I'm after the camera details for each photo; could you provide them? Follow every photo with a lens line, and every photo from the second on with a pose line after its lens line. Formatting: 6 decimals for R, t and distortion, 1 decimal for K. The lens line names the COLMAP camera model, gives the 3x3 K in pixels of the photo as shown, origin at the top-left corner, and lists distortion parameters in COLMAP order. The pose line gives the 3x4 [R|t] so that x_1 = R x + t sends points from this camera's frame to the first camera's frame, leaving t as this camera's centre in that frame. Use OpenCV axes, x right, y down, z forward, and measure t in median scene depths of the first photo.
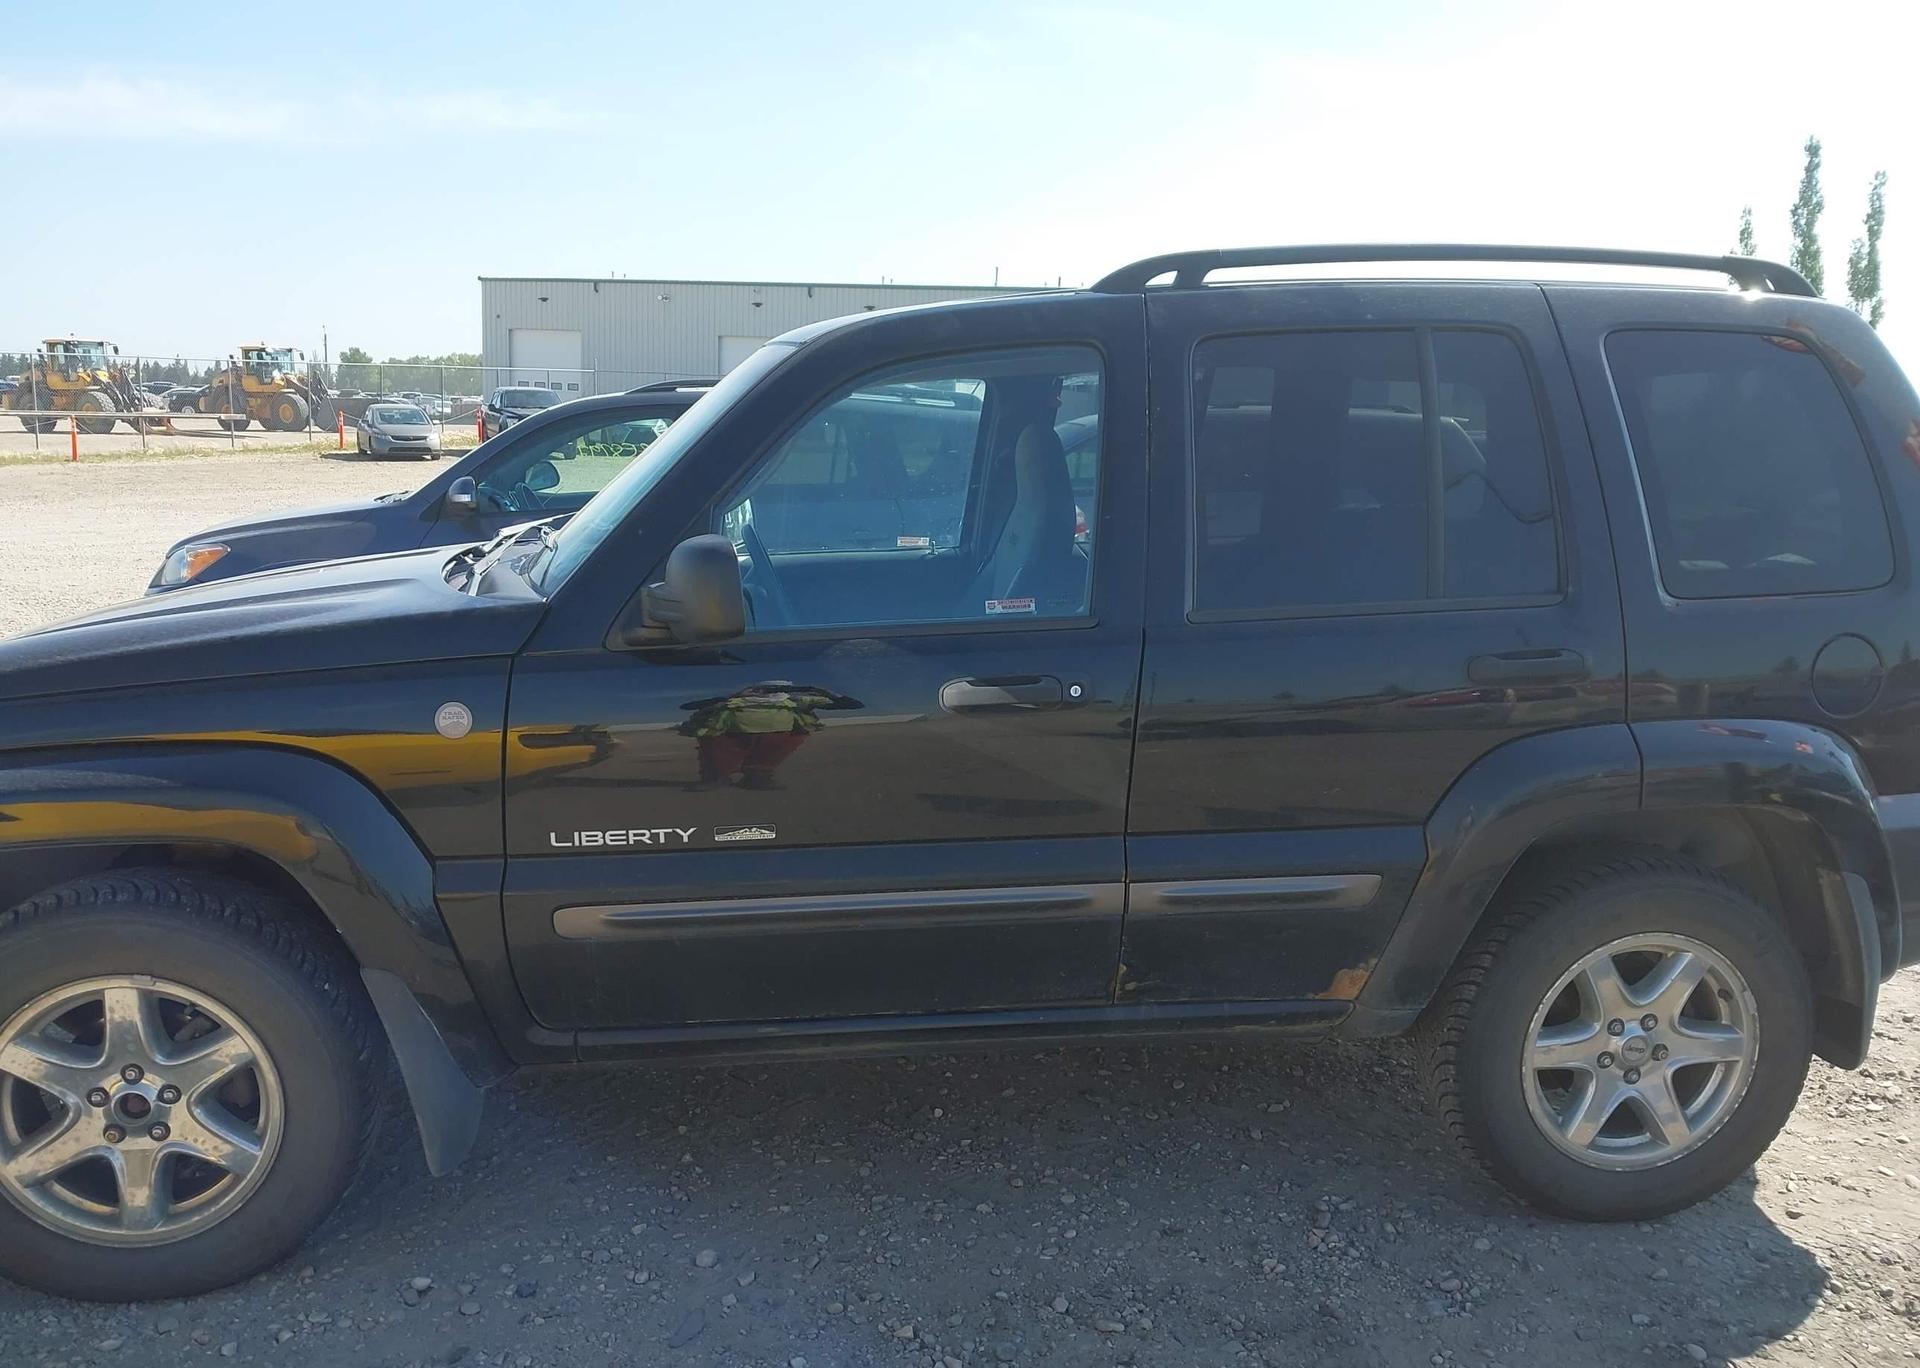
lens RADIAL K [[1538.7, 0, 993.9], [0, 1538.7, 684.4], [0, 0, 1]] dist [0.024105, -0.026046]
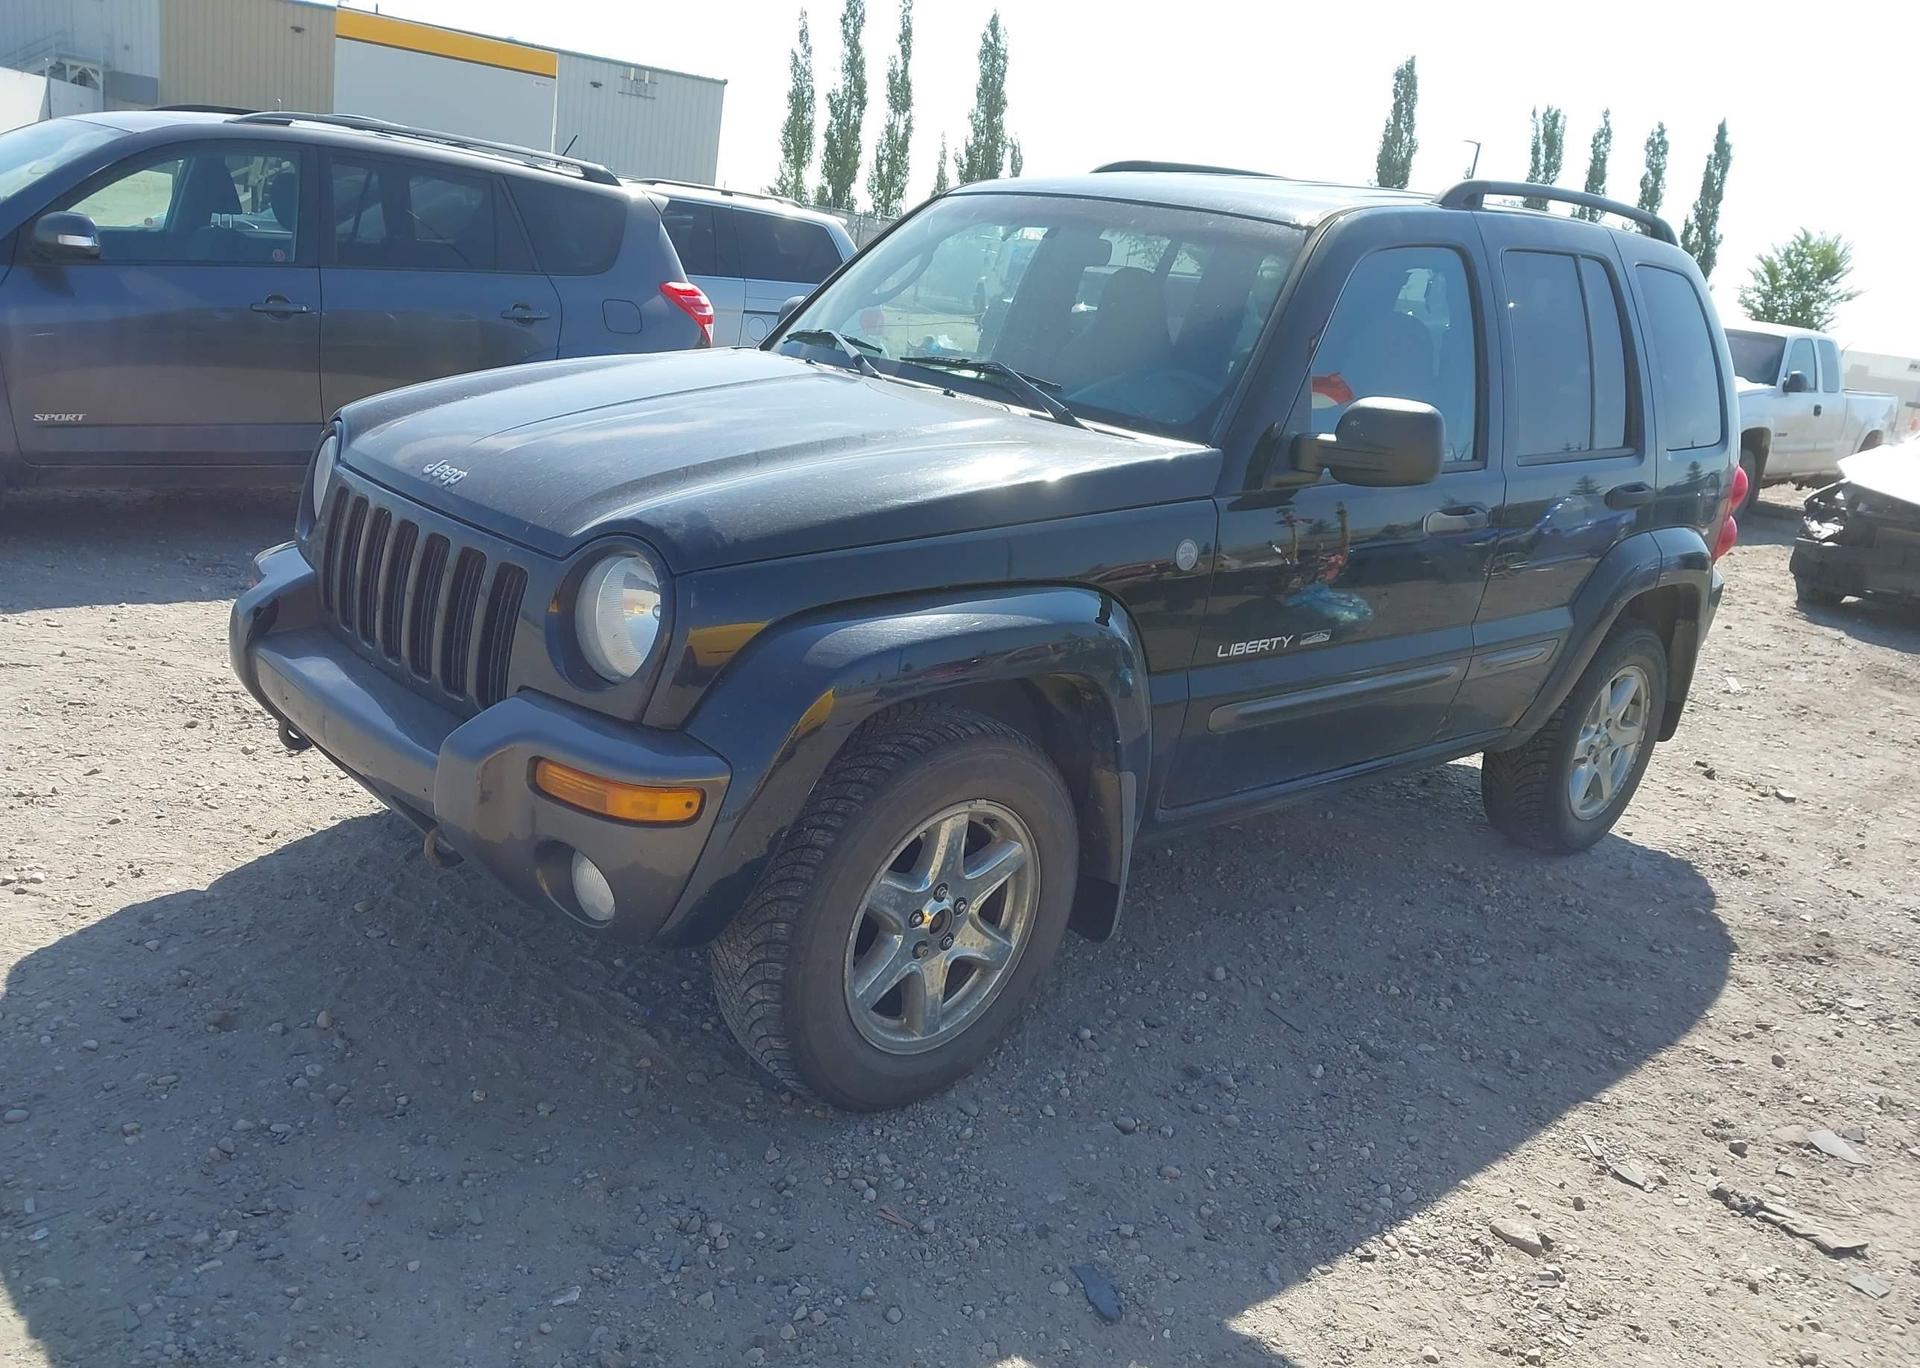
lens RADIAL K [[1538.7, 0, 961.6], [0, 1538.7, 683.8], [0, 0, 1]] dist [0.024105, -0.026046]
pose [[0.823655, -0.079474, 0.561495, -0.064382], [-0.004542, 0.989175, 0.146670, -0.002853], [-0.567073, -0.123355, 0.814378, 0.007498]]
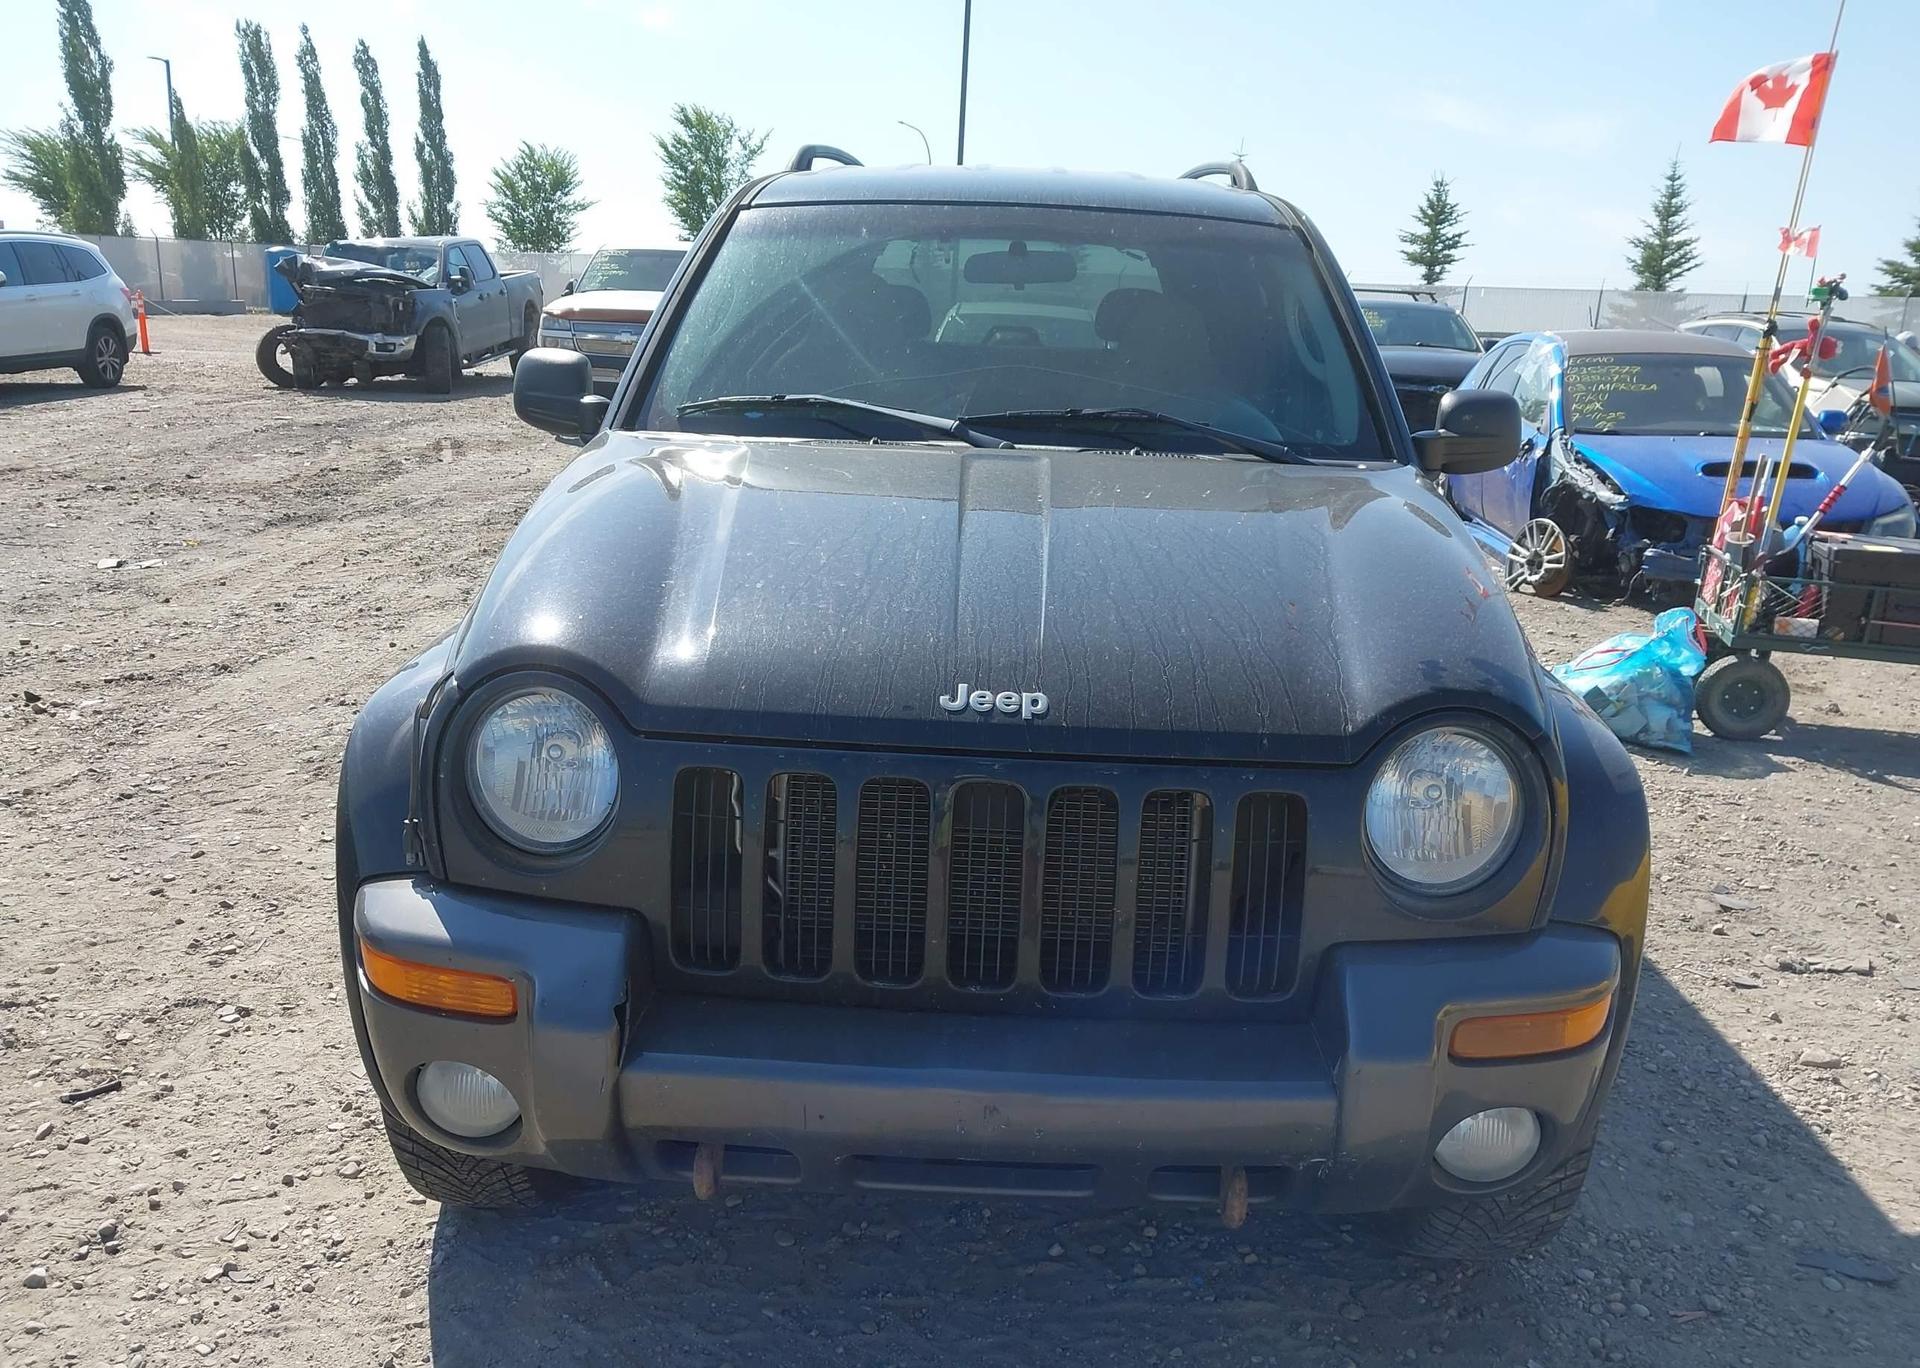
lens RADIAL K [[1538.7, 0, 976.3], [0, 1538.7, 691.8], [0, 0, 1]] dist [0.024105, -0.026046]
pose [[0.186096, -0.270888, 0.944451, -0.085462], [0.133557, 0.959295, 0.248829, -0.012710], [-0.973412, 0.079832, 0.214700, 0.061605]]
